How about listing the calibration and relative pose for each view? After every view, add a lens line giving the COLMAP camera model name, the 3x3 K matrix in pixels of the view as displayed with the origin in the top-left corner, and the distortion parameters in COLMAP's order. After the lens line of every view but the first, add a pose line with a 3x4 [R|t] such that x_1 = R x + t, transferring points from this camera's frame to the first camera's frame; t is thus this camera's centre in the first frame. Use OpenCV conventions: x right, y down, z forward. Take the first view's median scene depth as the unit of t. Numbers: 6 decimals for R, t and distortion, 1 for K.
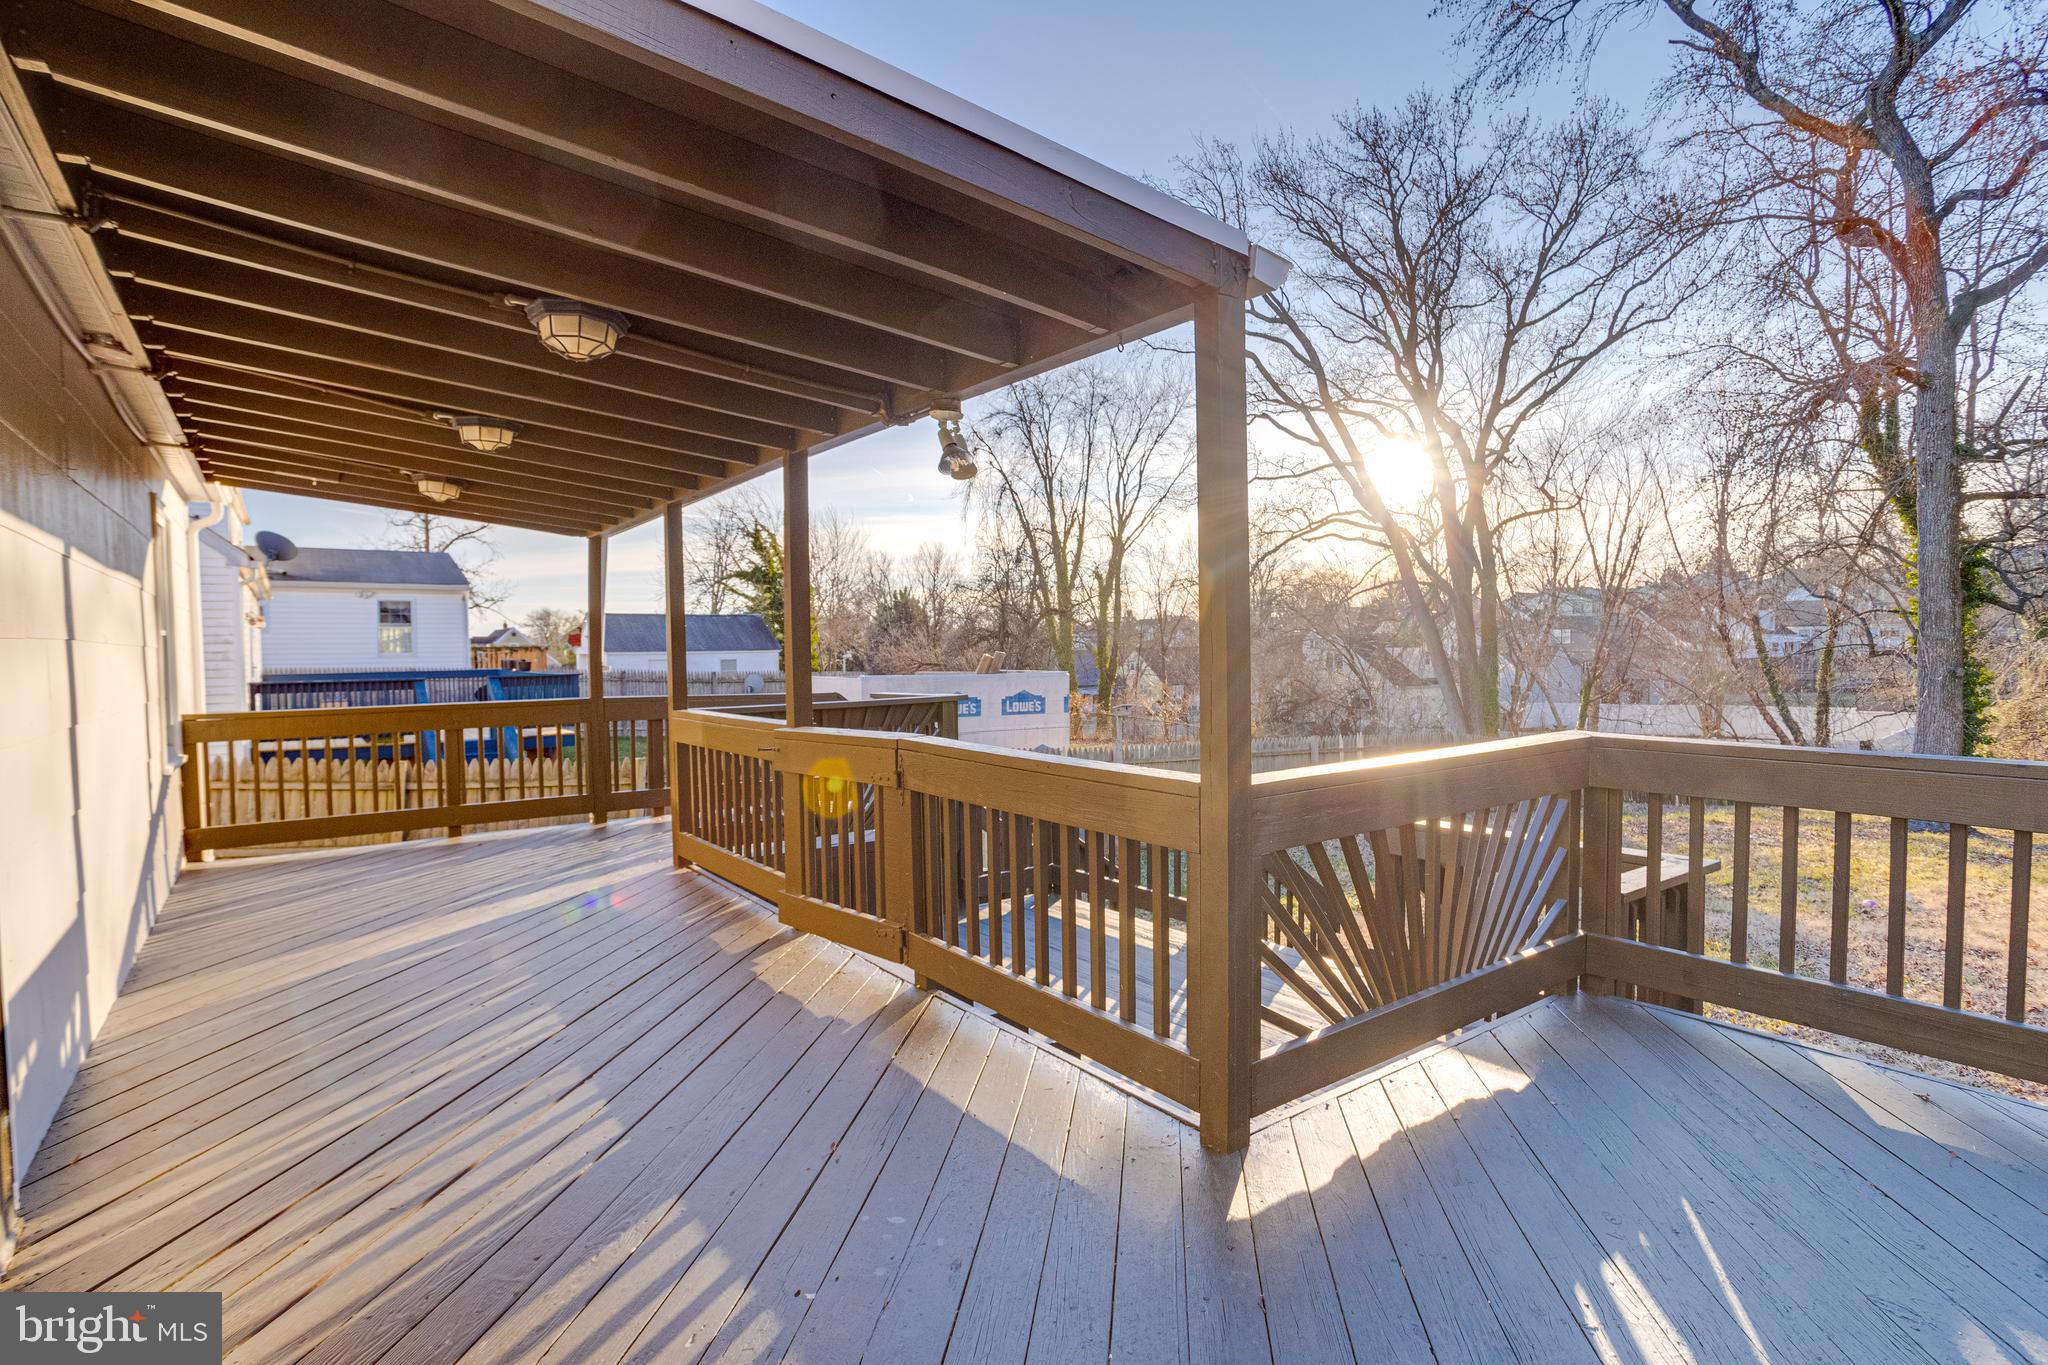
lens RADIAL K [[1020.0, 0, 1008.8], [0, 1020.0, 681.7], [0, 0, 1]] dist [-0.057768, 0.029380]
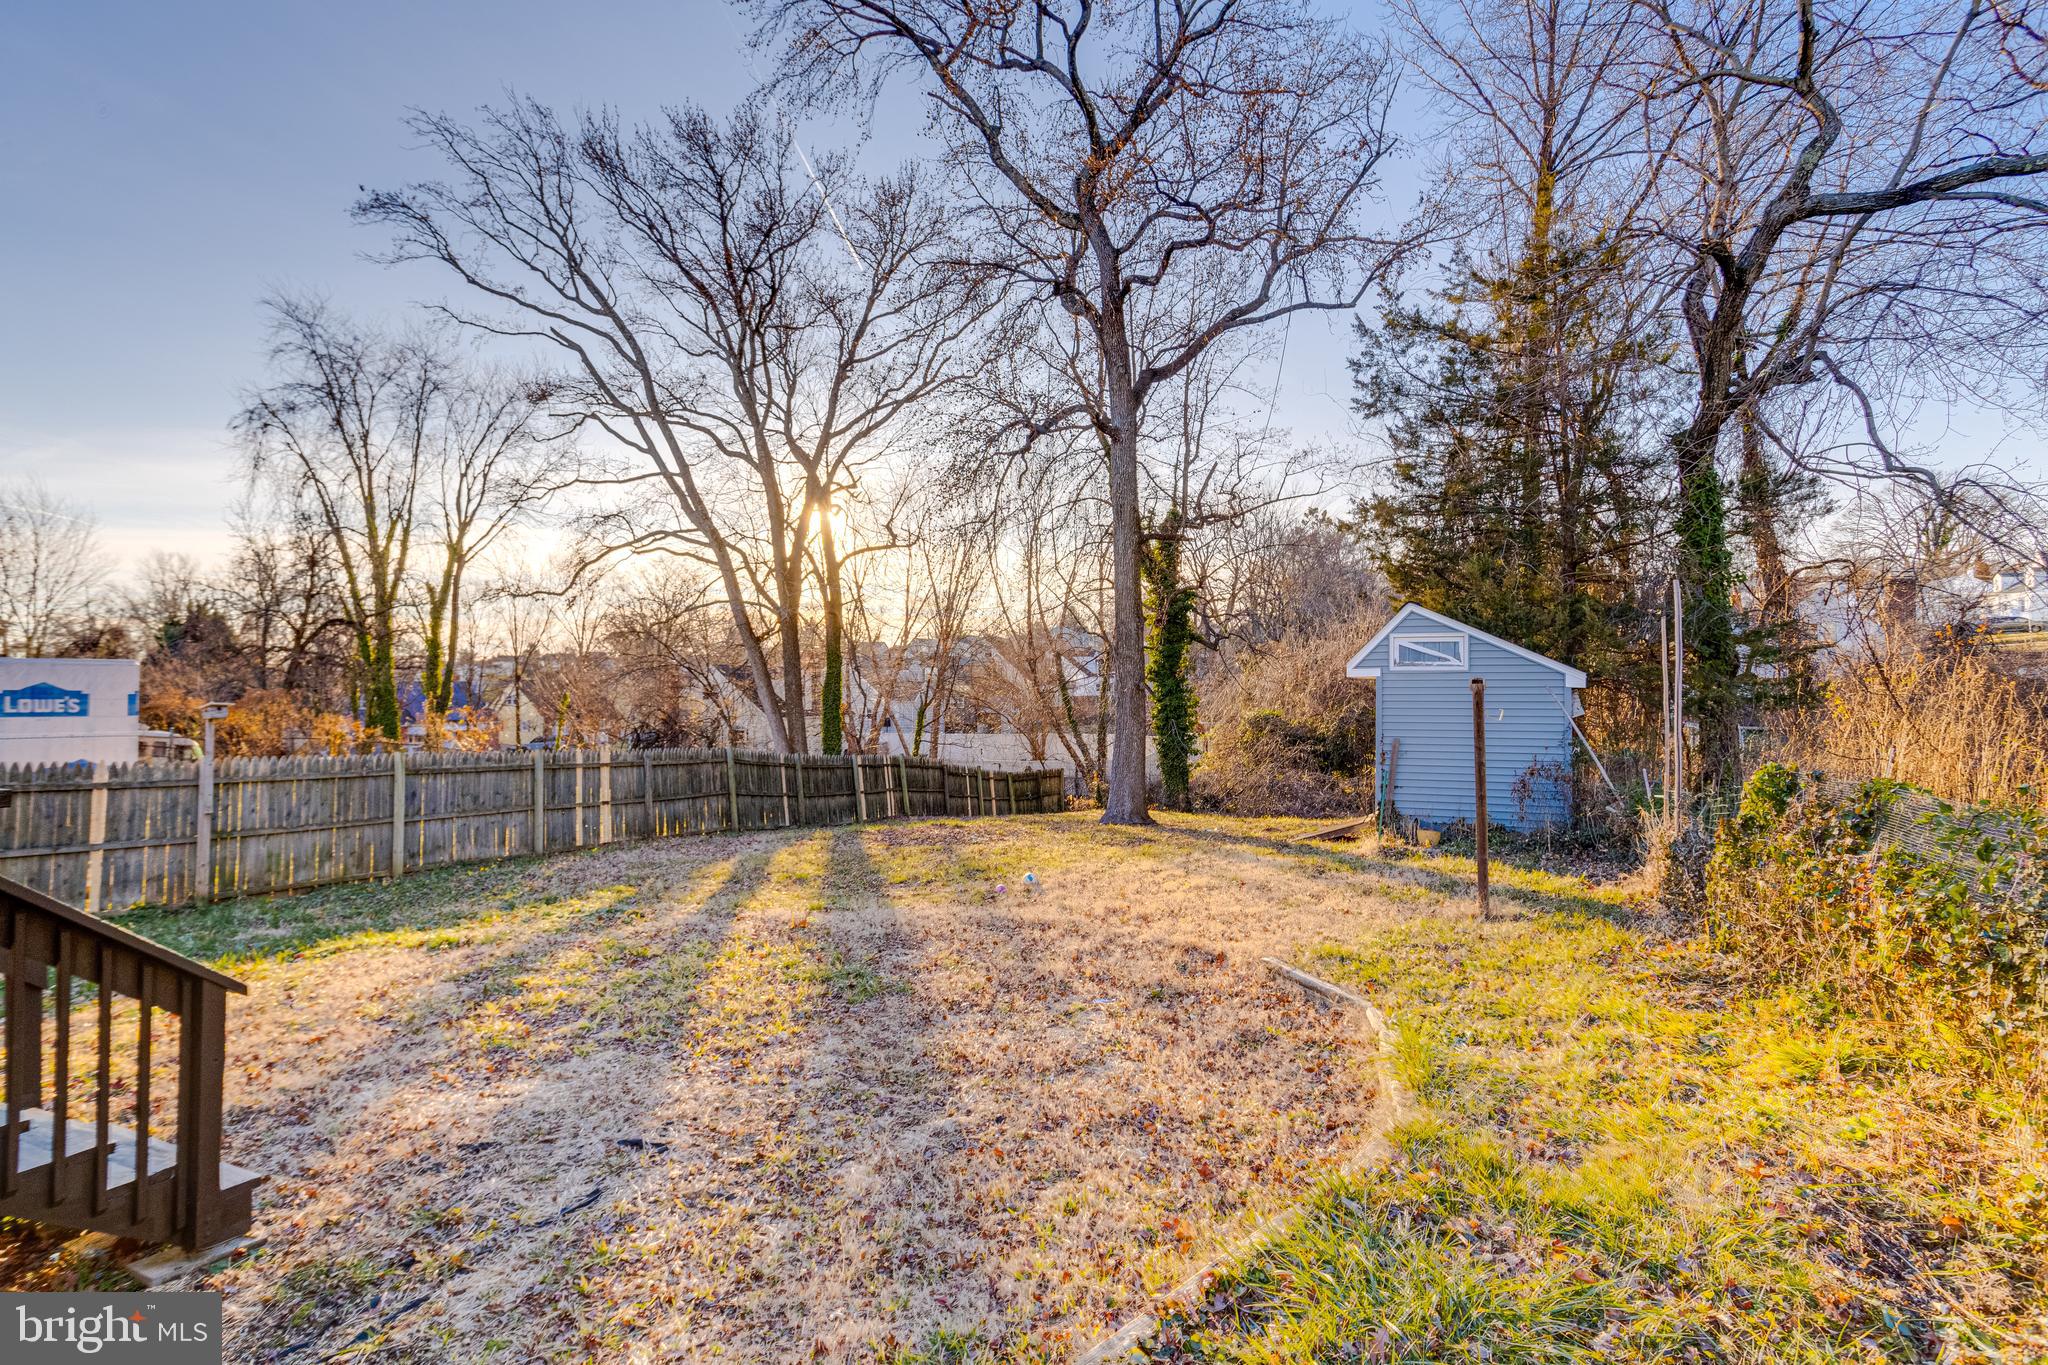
lens RADIAL K [[1020.0, 0, 1008.8], [0, 1020.0, 681.7], [0, 0, 1]] dist [-0.057768, 0.029380]
pose [[0.859170, 0.021116, 0.511254, 0.122221], [0.001218, 0.999061, -0.043309, 0.019641], [-0.511689, 0.037833, 0.858338, 0.032801]]
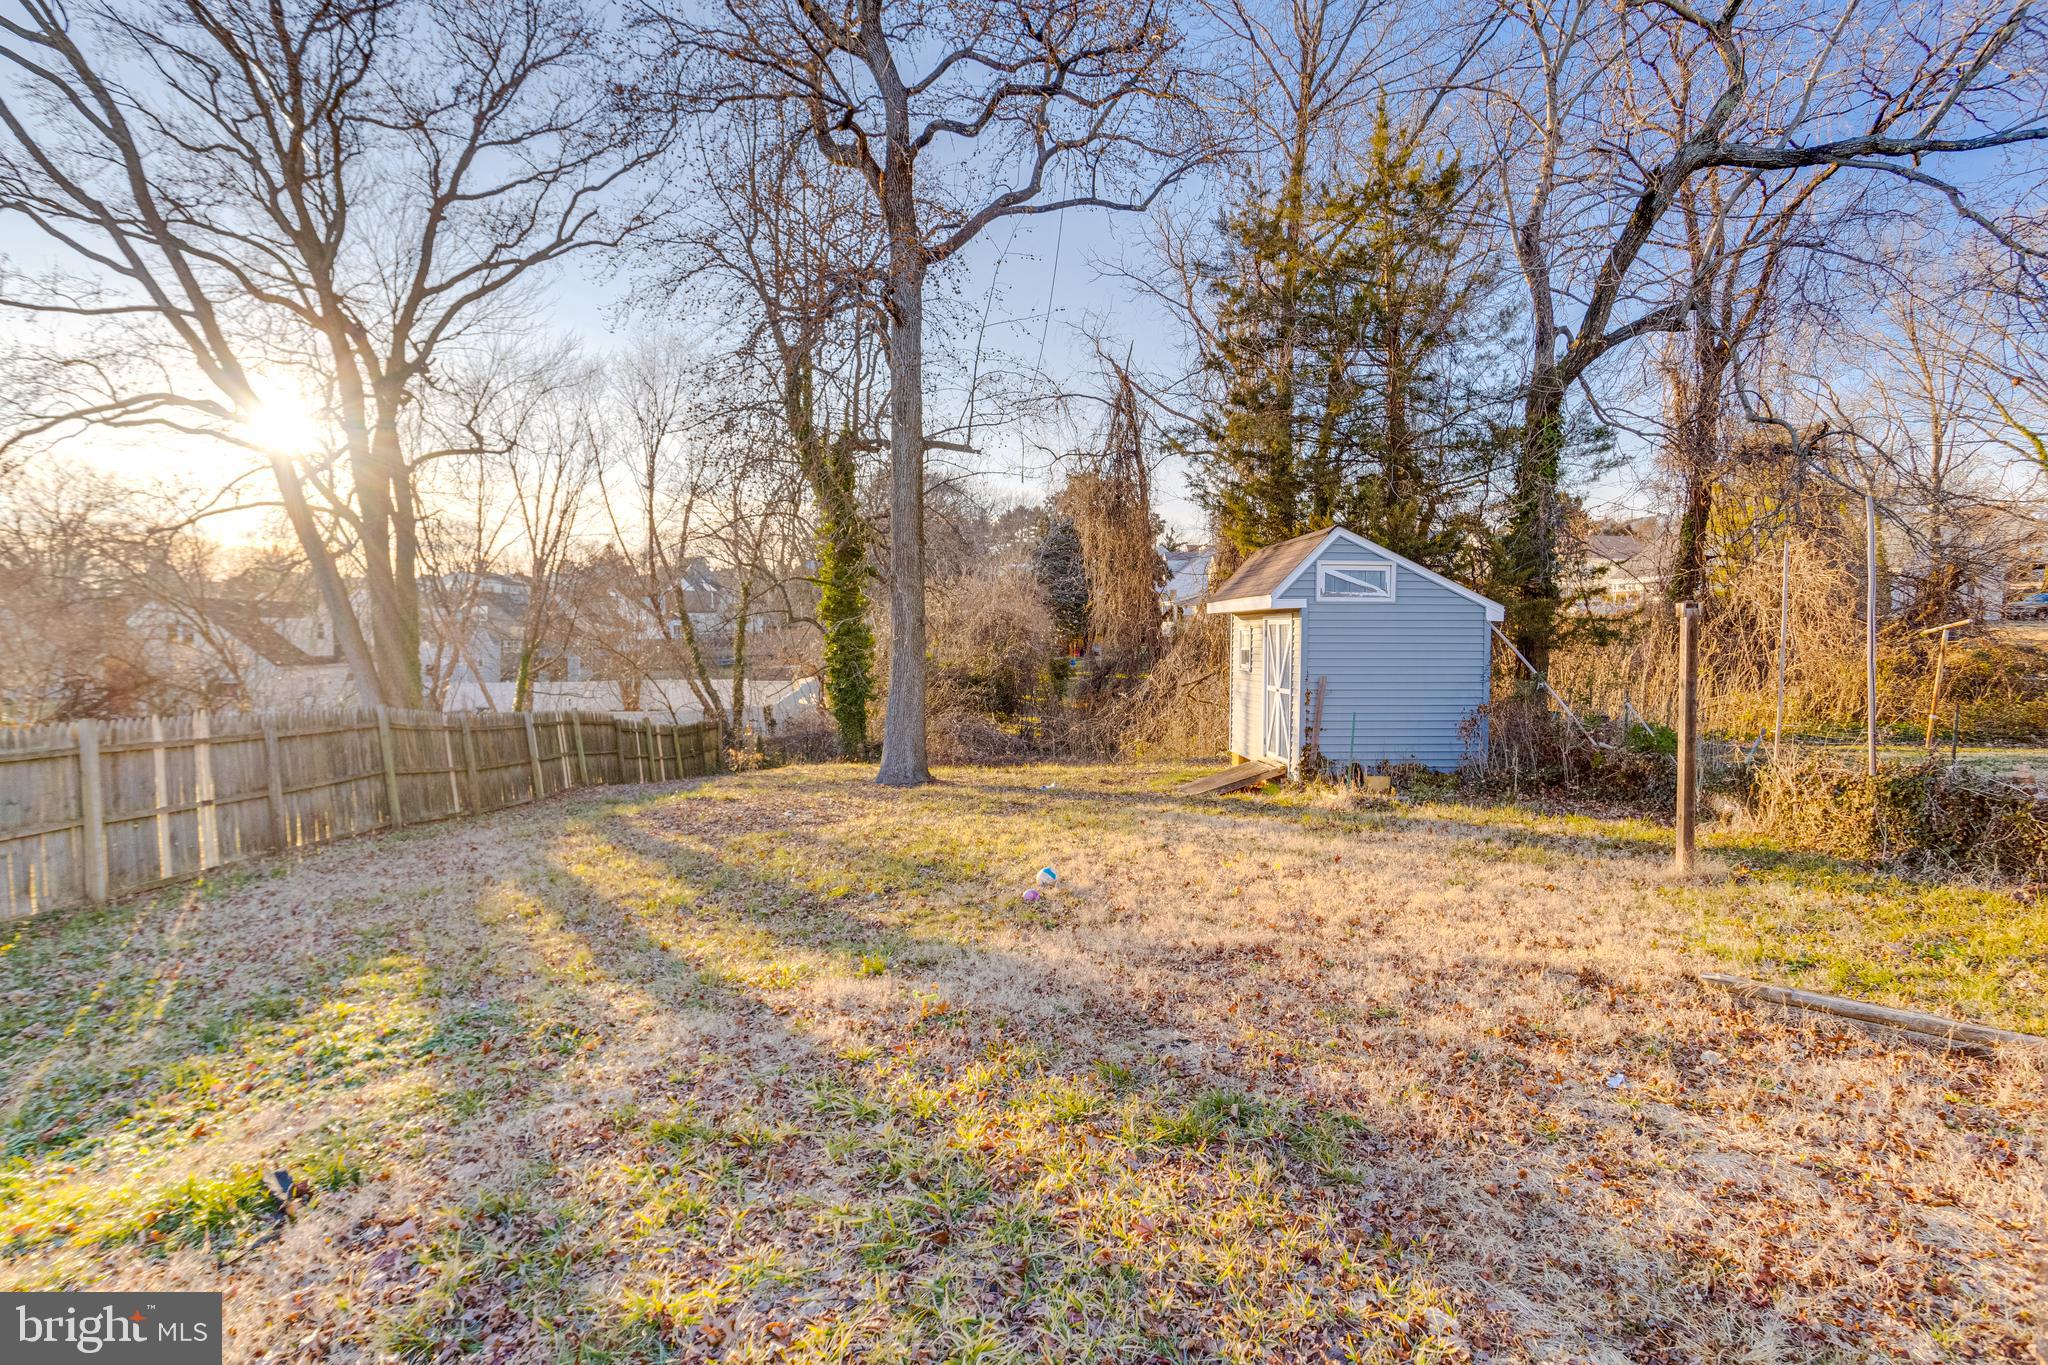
lens RADIAL K [[1004.9, 0, 971.9], [0, 1004.9, 686.1], [0, 0, 1]] dist [-0.055281, 0.027409]
pose [[0.556683, -0.024094, 0.830375, 0.086600], [0.014661, 0.999709, 0.019178, 0.019707], [-0.830595, 0.001498, 0.556874, 0.227484]]
